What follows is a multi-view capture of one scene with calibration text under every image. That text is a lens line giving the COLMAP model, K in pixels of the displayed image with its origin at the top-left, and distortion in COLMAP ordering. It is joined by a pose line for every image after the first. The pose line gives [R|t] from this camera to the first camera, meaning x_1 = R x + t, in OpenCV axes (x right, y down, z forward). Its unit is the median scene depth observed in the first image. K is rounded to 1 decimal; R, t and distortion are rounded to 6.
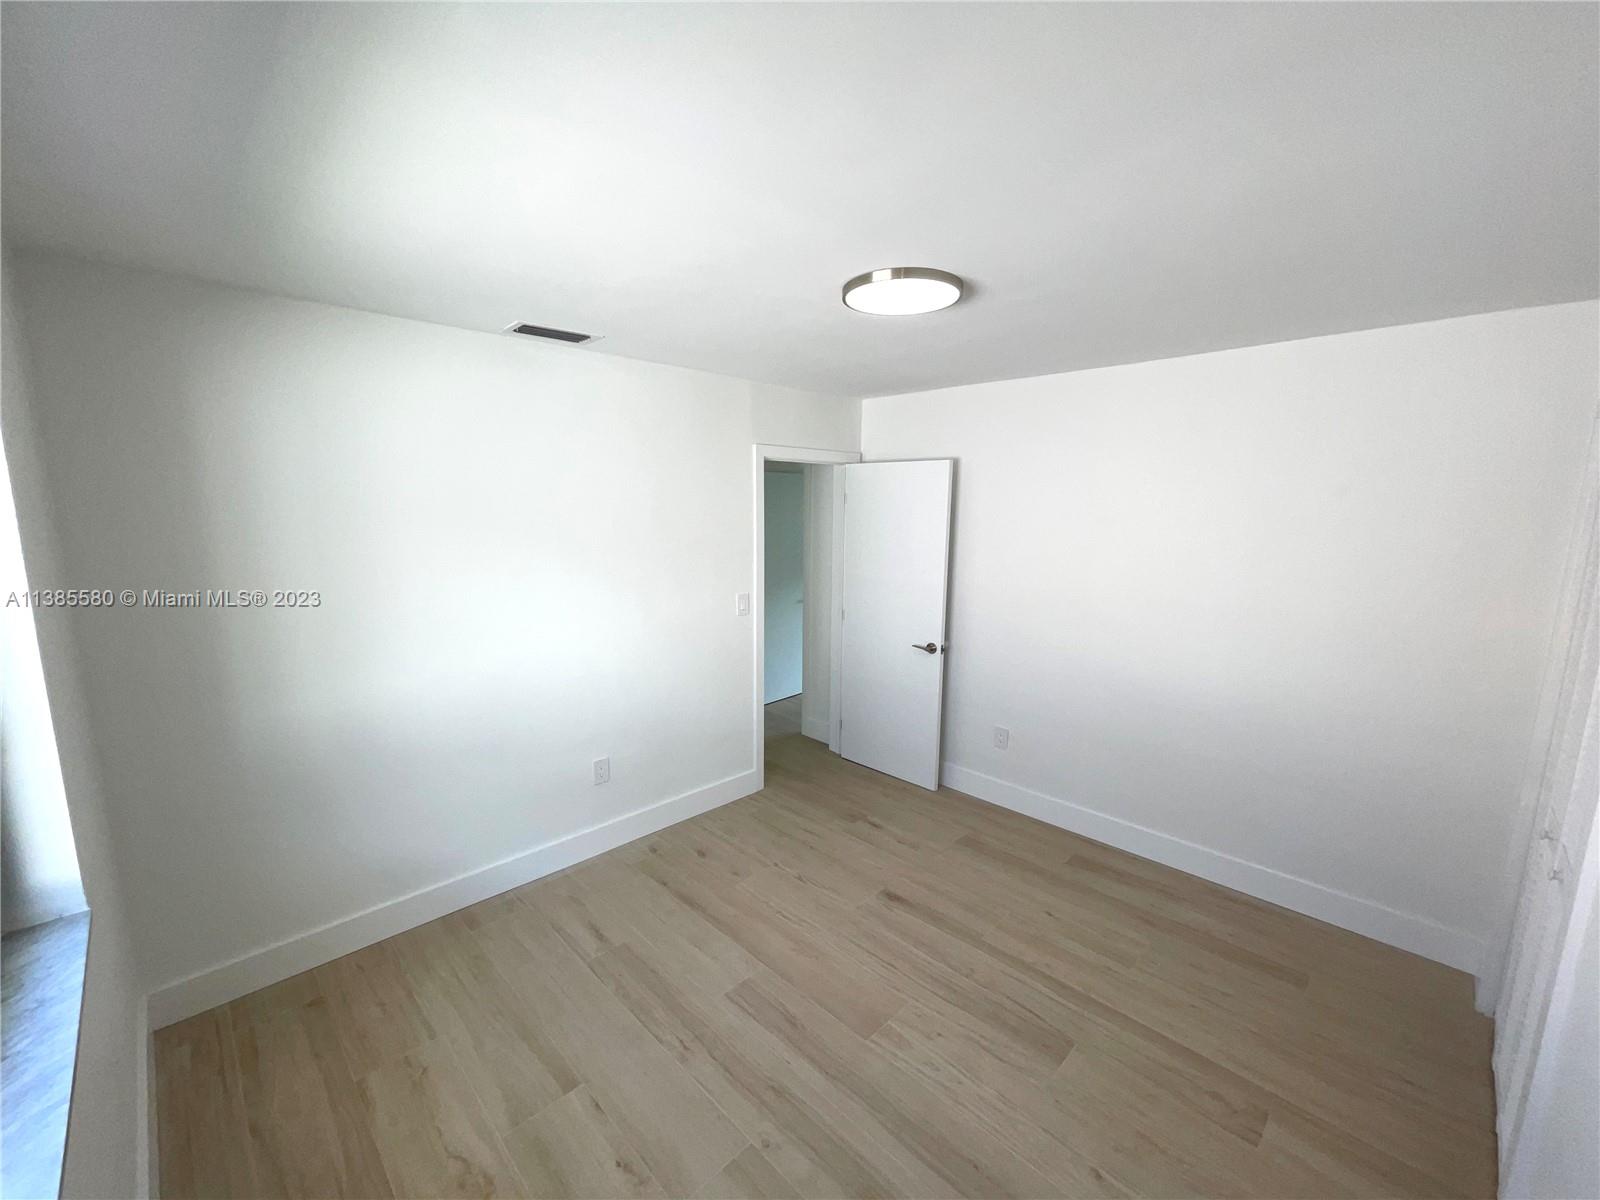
lens RADIAL K [[642.6, 0, 798.8], [0, 642.6, 608.0], [0, 0, 1]] dist [-0.001808, -0.000726]
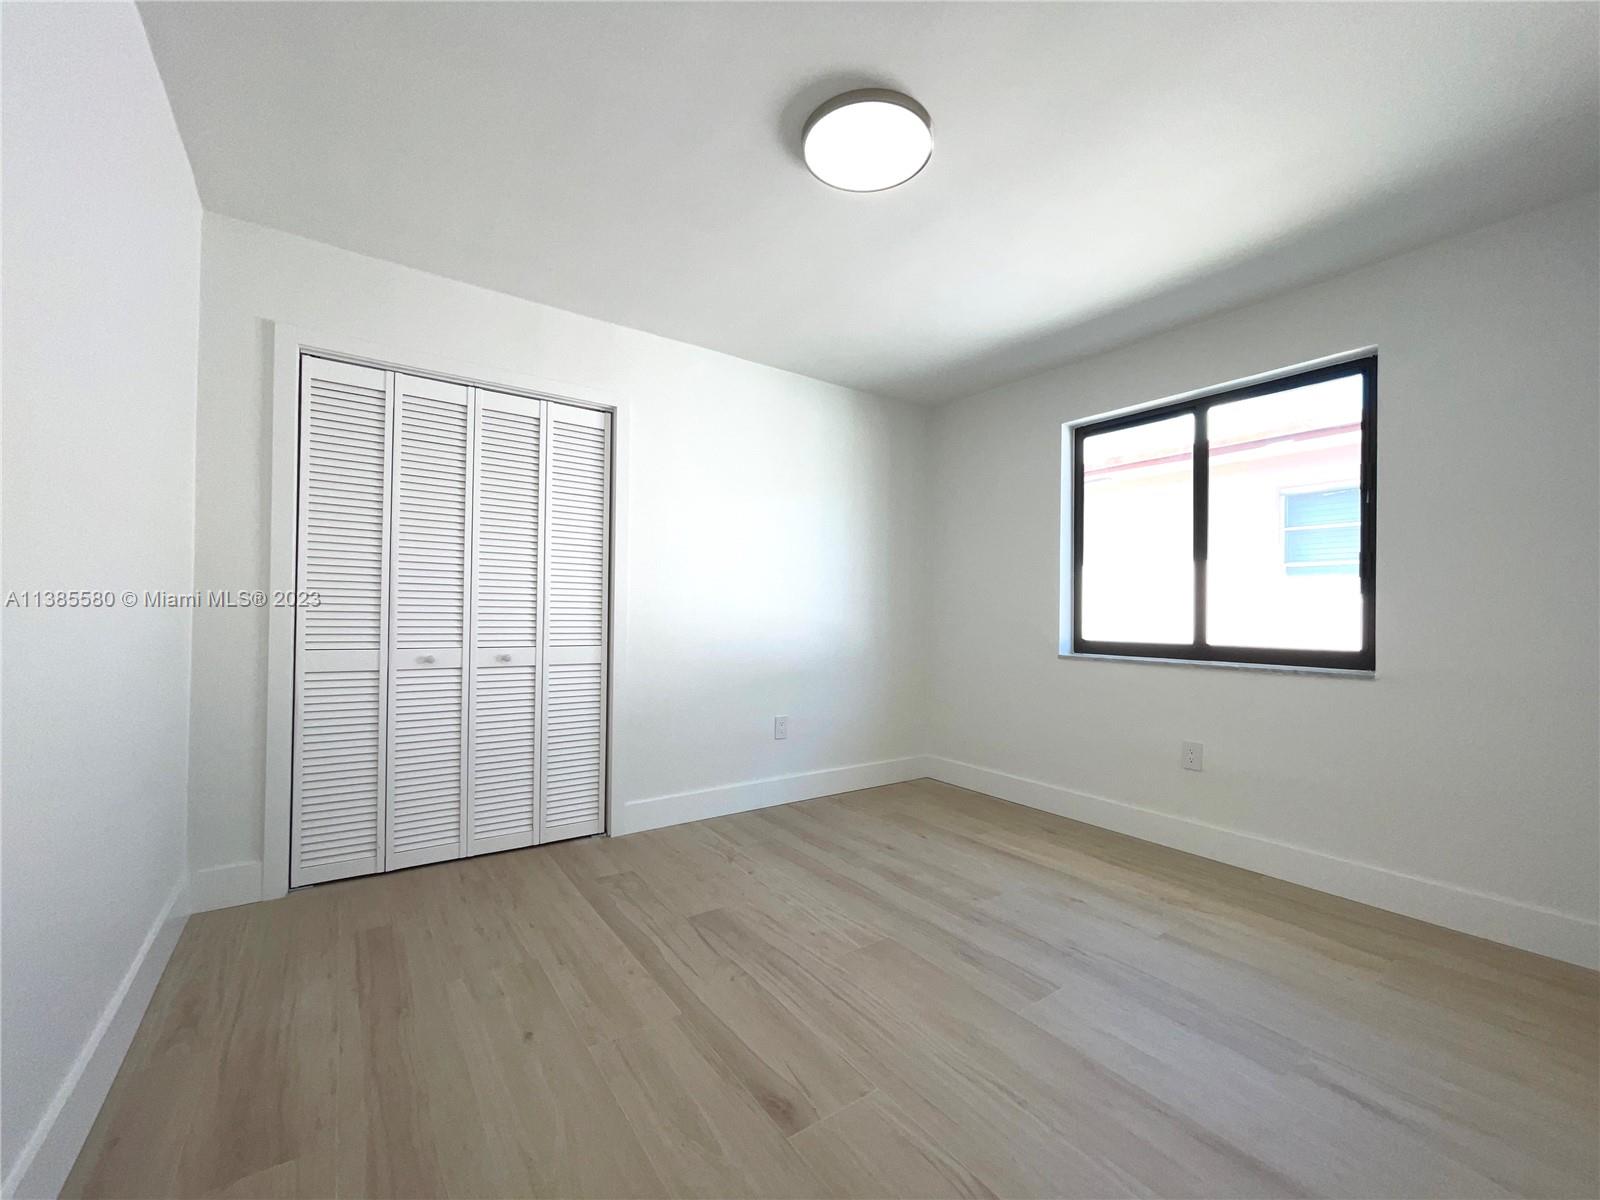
lens RADIAL K [[642.6, 0, 800.1], [0, 642.6, 606.1], [0, 0, 1]] dist [-0.001808, -0.000726]
pose [[-0.986358, -0.020237, 0.163364, 0.075405], [0.001826, 0.991008, 0.133788, 0.025951], [-0.164602, 0.132261, -0.977452, 1.658348]]
